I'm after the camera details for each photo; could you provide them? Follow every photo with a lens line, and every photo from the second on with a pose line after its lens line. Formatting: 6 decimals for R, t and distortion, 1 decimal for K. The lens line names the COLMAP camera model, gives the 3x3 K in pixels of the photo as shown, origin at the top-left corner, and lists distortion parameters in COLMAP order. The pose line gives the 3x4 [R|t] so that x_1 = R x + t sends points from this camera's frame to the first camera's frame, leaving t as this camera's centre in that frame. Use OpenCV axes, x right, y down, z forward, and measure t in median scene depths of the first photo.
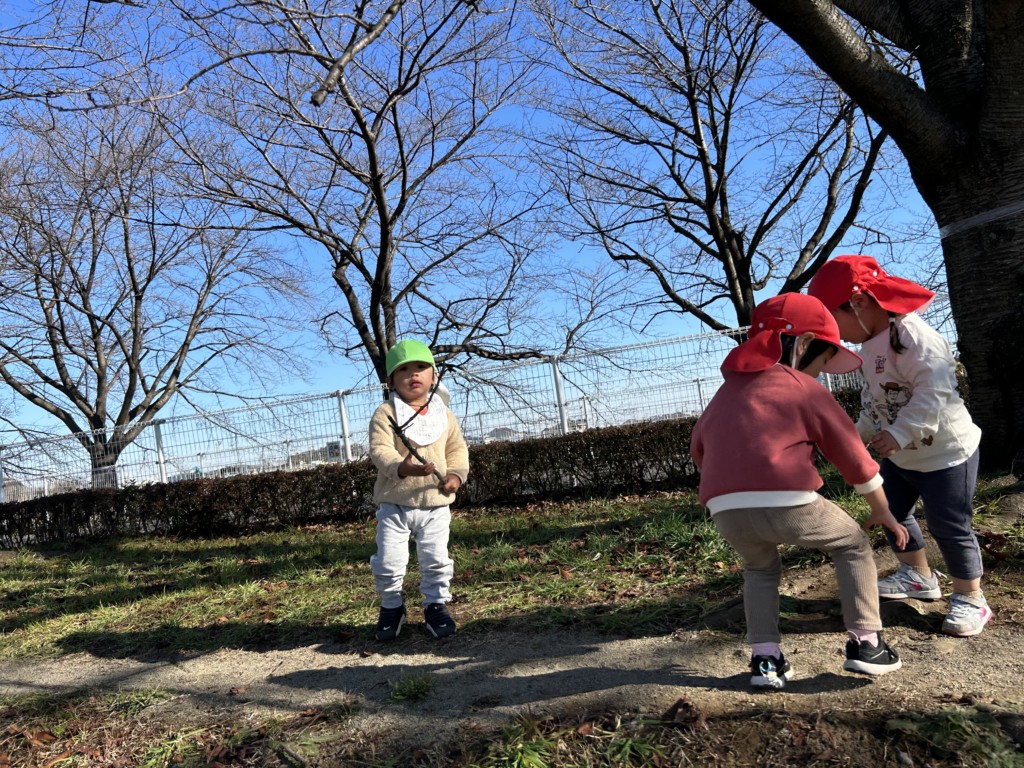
lens RADIAL K [[761.6, 0, 512.0], [0, 761.6, 384.0], [0, 0, 1]] dist [0.077737, -0.000110]
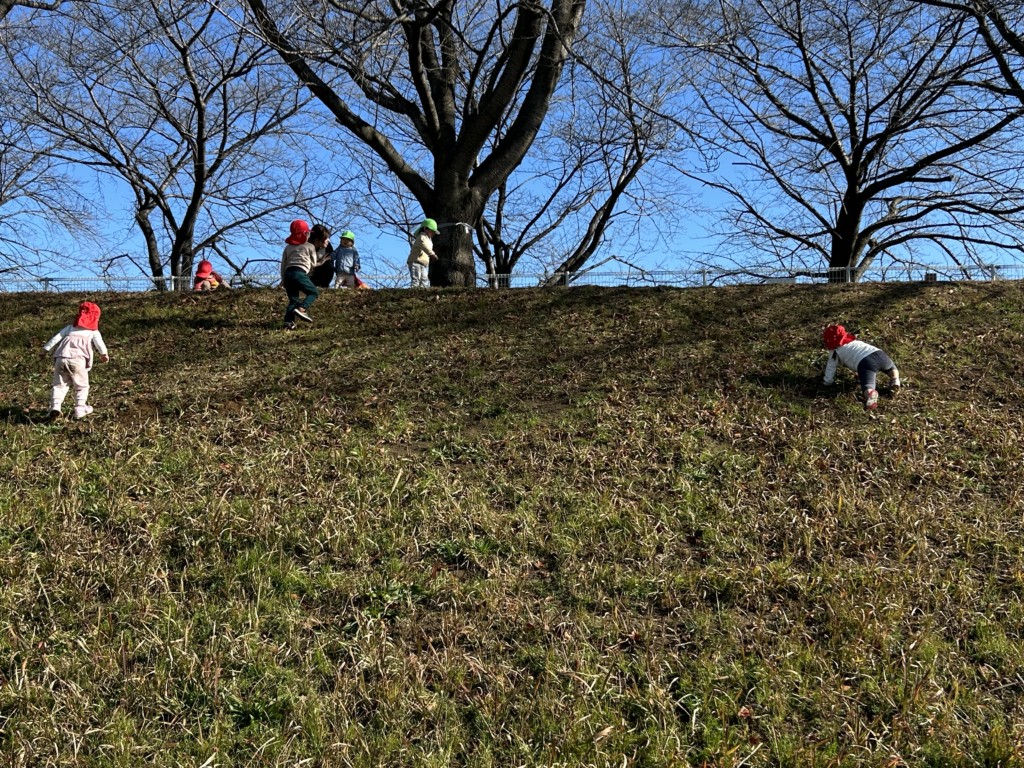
lens RADIAL K [[1152.6, 0, 512.0], [0, 1152.6, 384.0], [0, 0, 1]] dist [0.023209, 0.011735]
pose [[0.975142, 0.162421, 0.150724, 0.059047], [-0.153038, 0.985596, -0.071974, 0.110979], [-0.160243, 0.047119, 0.985952, -0.580884]]
